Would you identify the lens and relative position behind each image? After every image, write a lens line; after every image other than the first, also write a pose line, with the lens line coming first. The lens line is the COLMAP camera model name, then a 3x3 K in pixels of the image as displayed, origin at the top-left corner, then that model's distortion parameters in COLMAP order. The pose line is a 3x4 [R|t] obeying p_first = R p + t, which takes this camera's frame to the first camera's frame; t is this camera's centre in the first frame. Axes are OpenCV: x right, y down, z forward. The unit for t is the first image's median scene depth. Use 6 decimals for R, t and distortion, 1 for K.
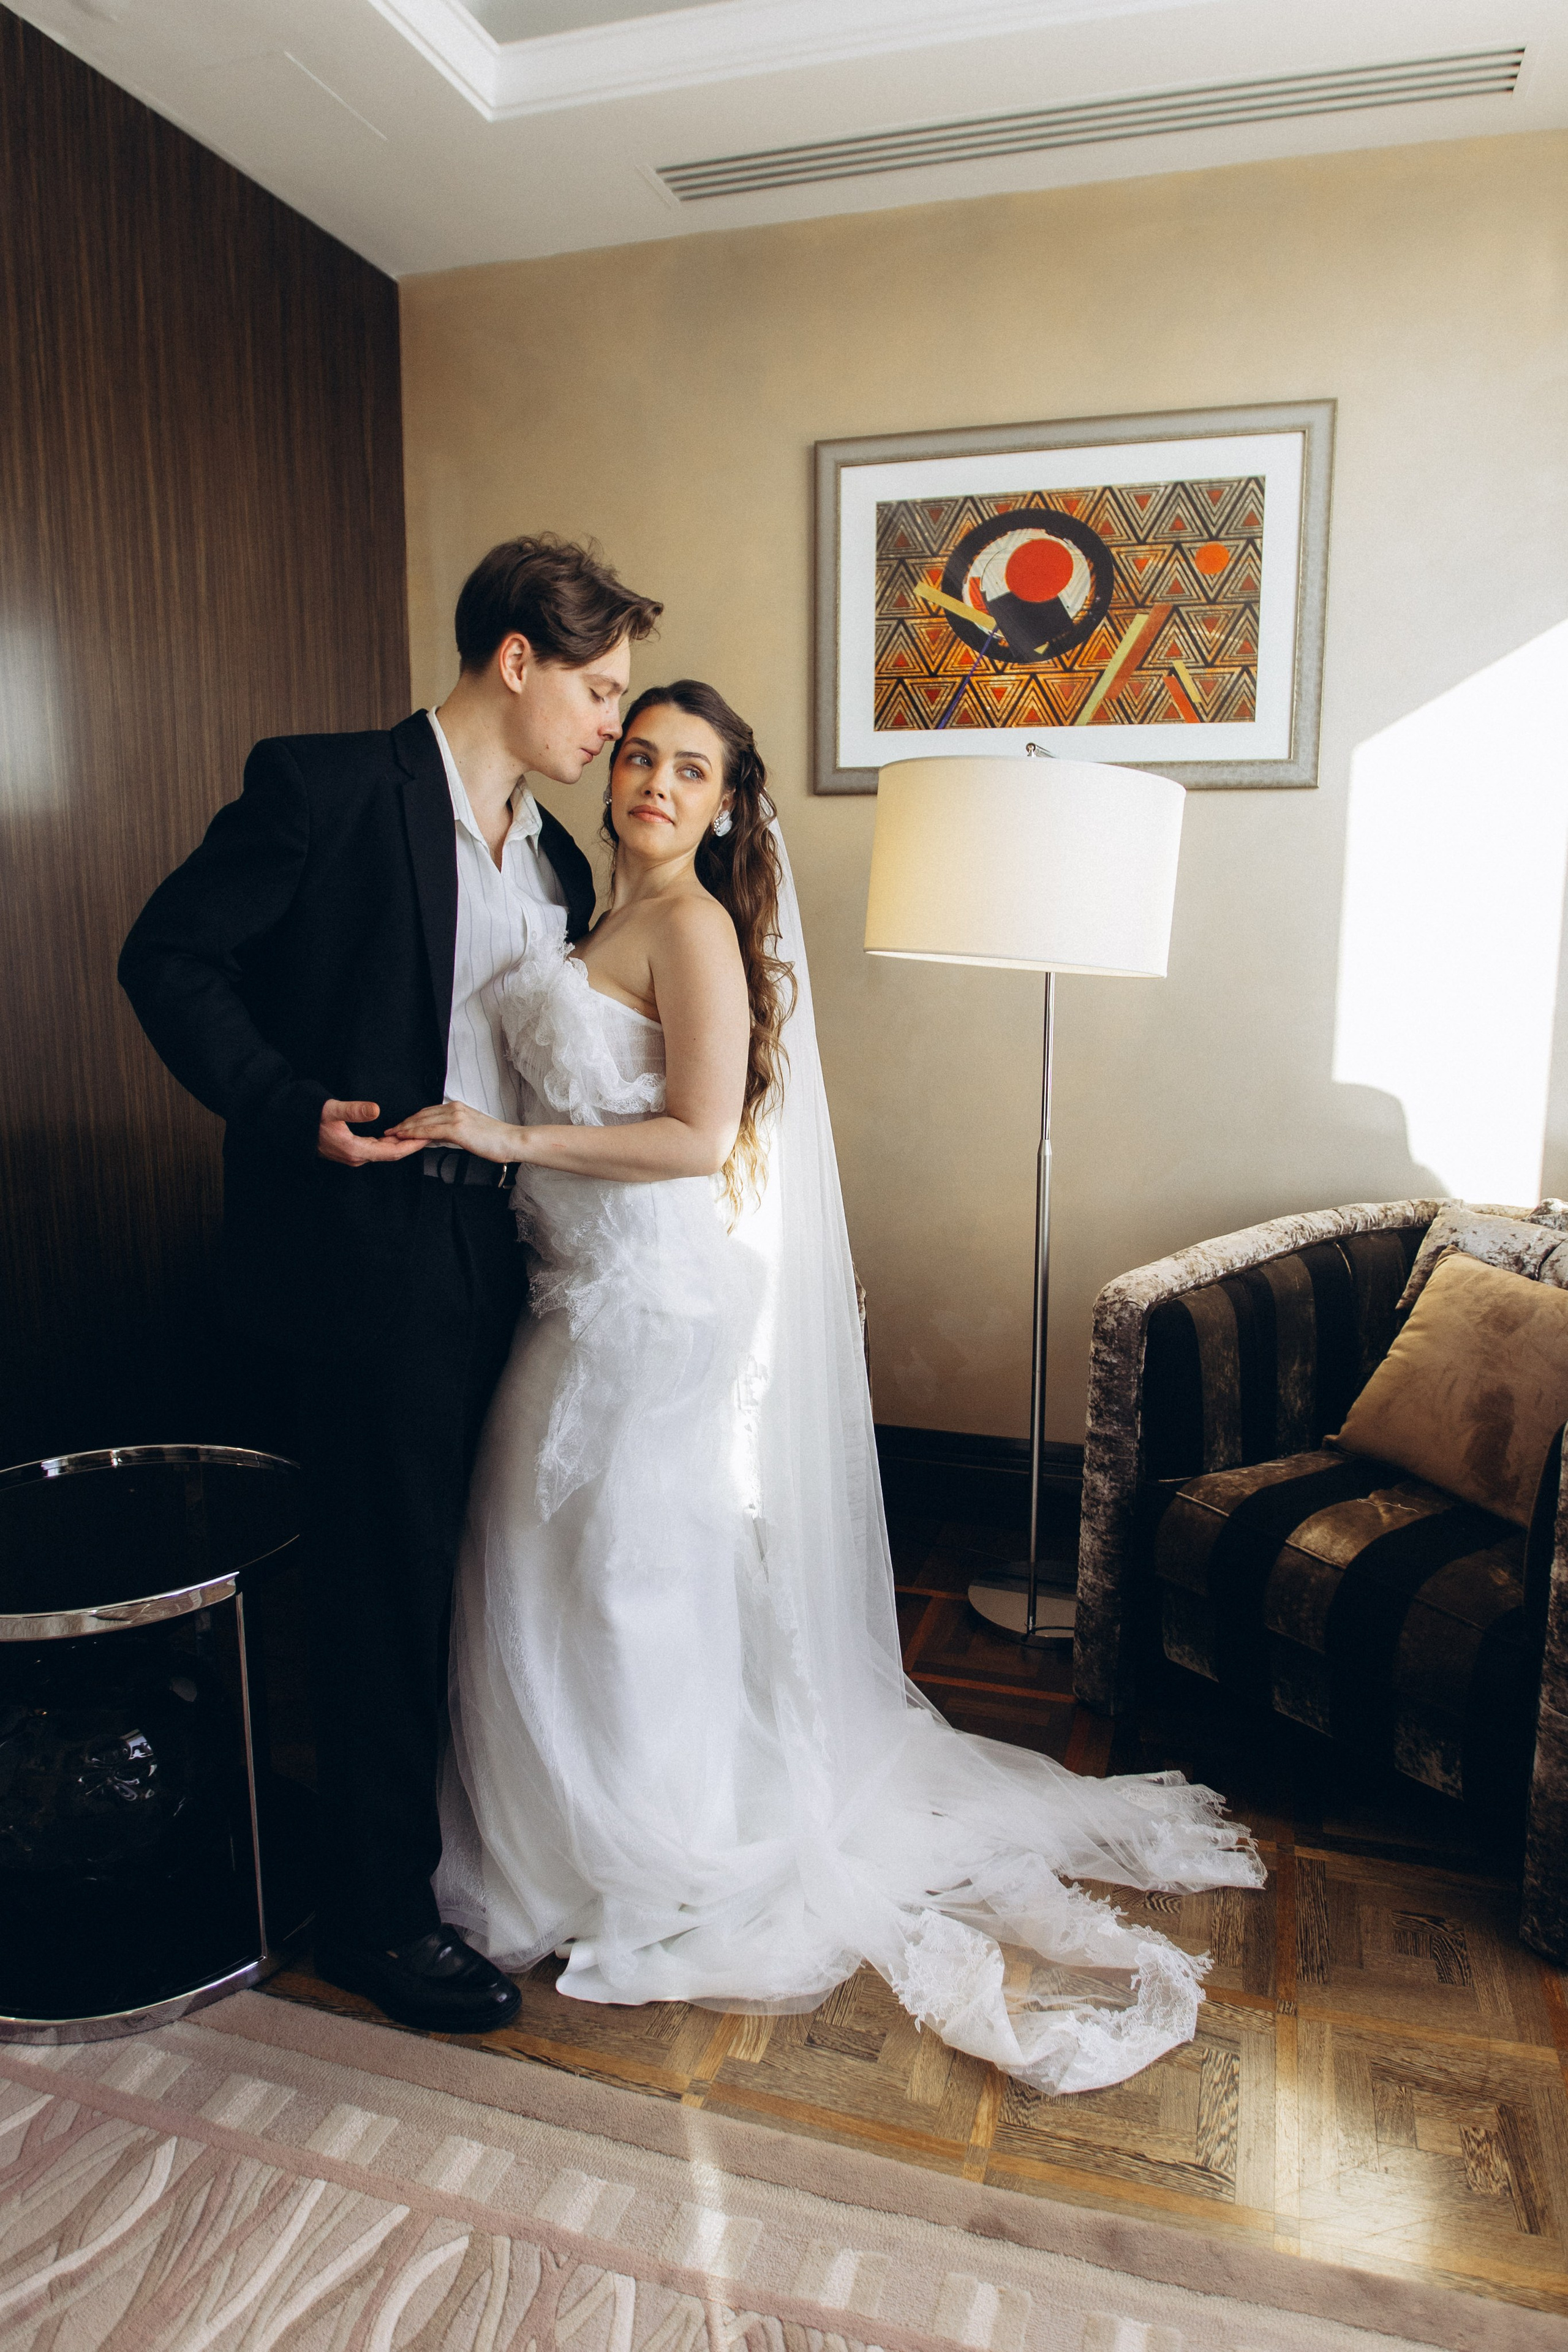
lens RADIAL K [[1661.9, 0, 779.1], [0, 1661.9, 1178.7], [0, 0, 1]] dist [-0.048590, 0.018153]
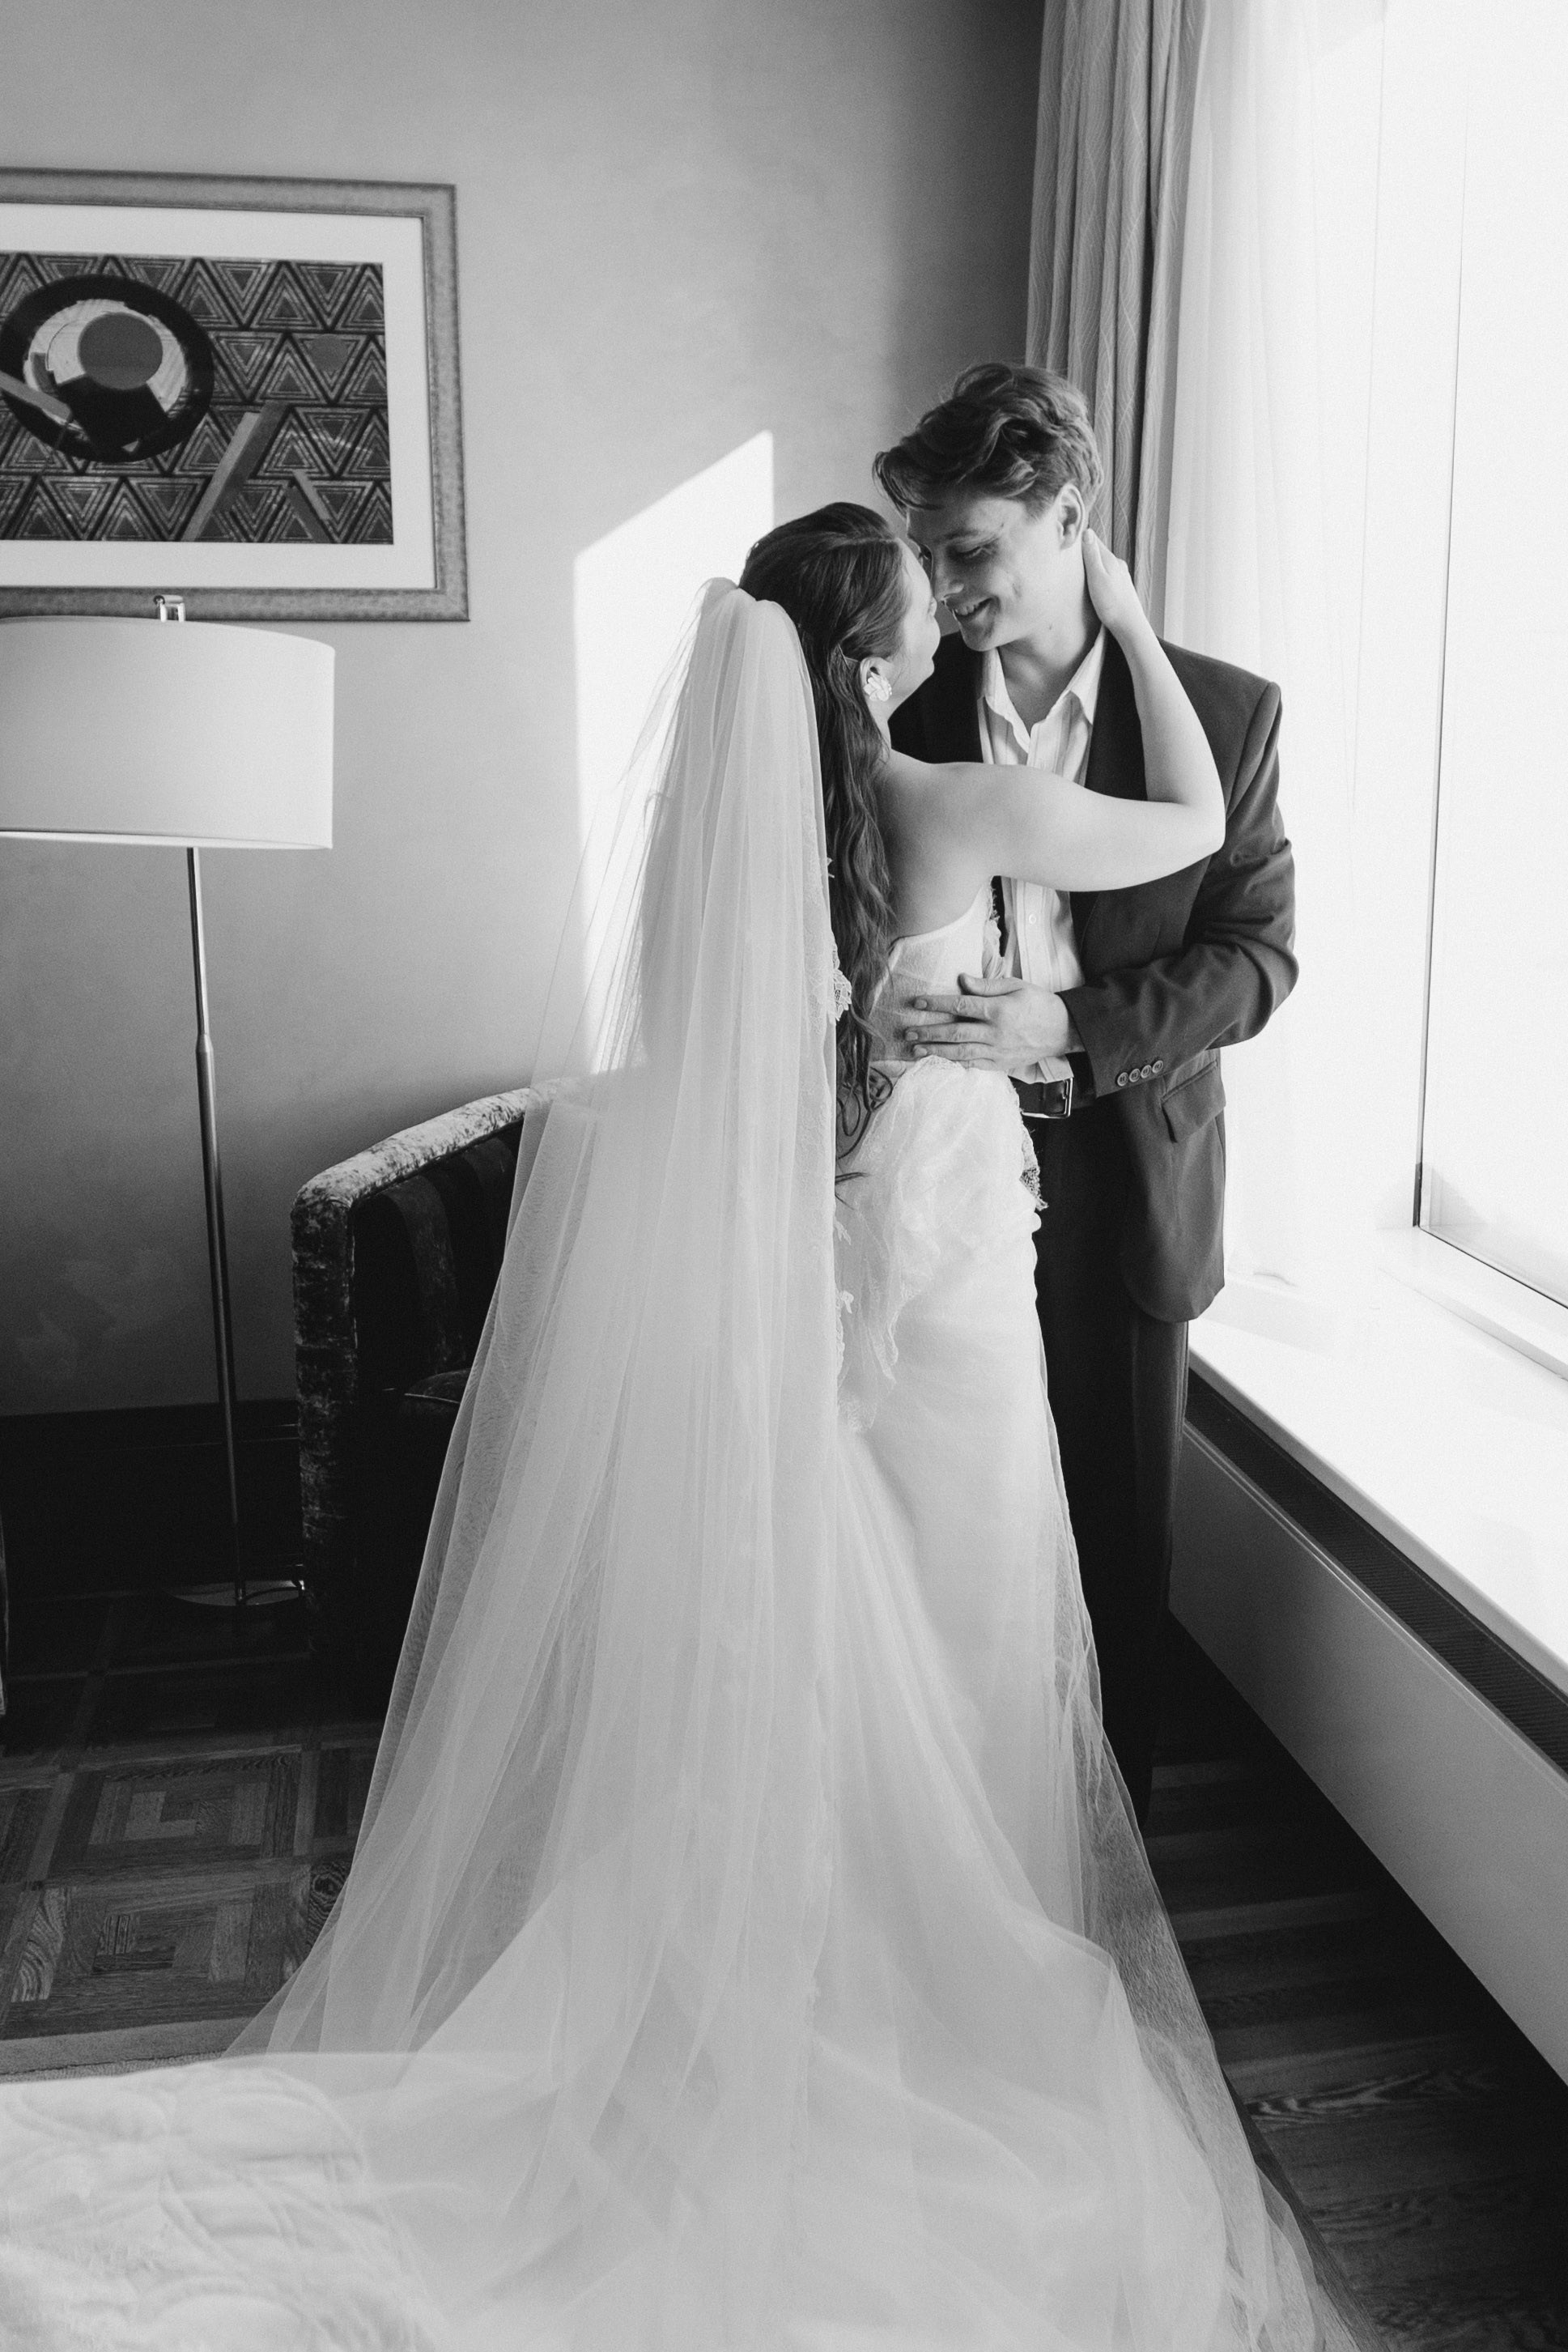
lens RADIAL K [[1661.8, 0, 782.9], [0, 1661.8, 1174.5], [0, 0, 1]] dist [-0.048590, 0.018153]
pose [[0.888626, -0.116986, 0.443462, 0.041621], [0.084452, 0.992125, 0.092496, -0.006395], [-0.450791, -0.044743, 0.891508, 0.101483]]
